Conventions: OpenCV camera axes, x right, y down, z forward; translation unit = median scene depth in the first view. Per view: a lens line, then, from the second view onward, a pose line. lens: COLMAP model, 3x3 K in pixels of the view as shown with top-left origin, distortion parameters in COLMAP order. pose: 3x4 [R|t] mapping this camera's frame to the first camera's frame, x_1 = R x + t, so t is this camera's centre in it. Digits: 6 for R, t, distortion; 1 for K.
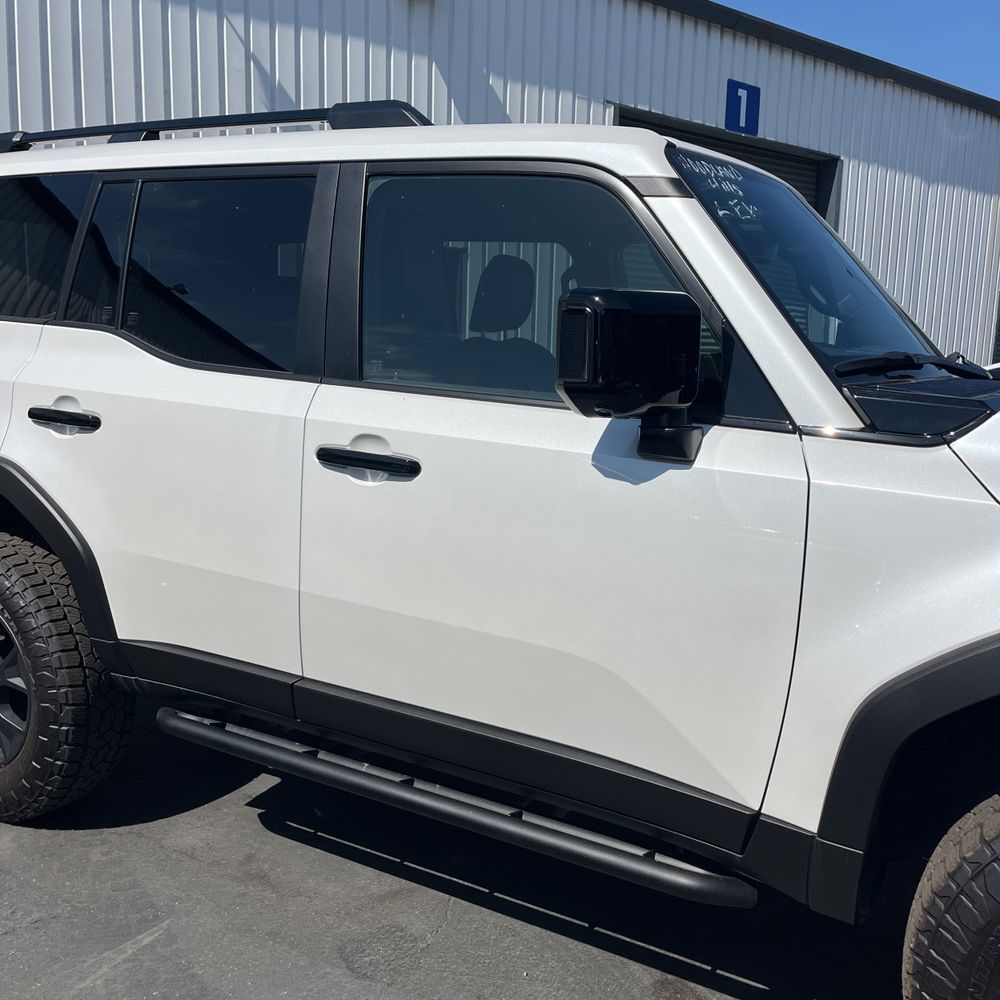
lens RADIAL K [[1079.0, 0, 500.0], [0, 1079.0, 500.0], [0, 0, 1]] dist [0.021109, -0.027130]
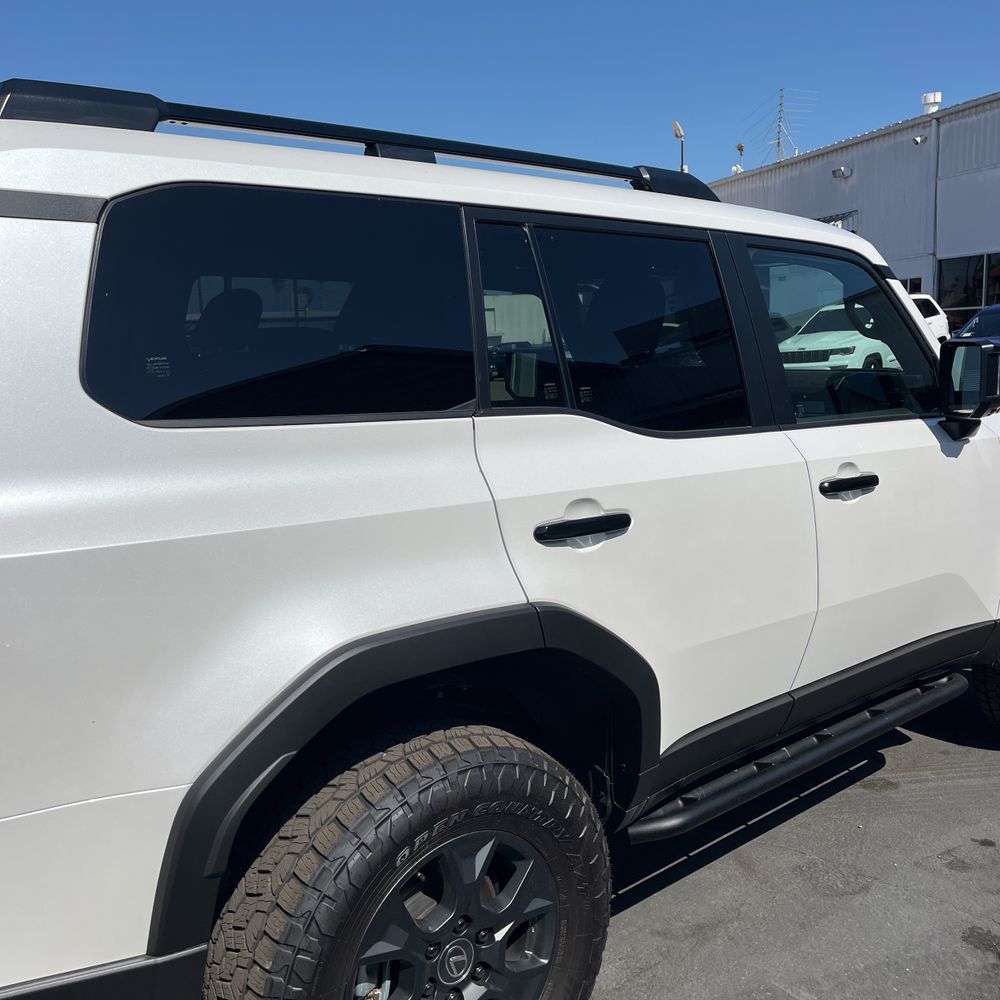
lens RADIAL K [[1079.0, 0, 500.0], [0, 1079.0, 500.0], [0, 0, 1]] dist [0.021109, -0.027130]
pose [[0.283244, -0.185052, 0.941025, -1.242896], [0.179008, 0.974165, 0.137688, -0.230346], [-0.942194, 0.129452, 0.309052, 0.877412]]
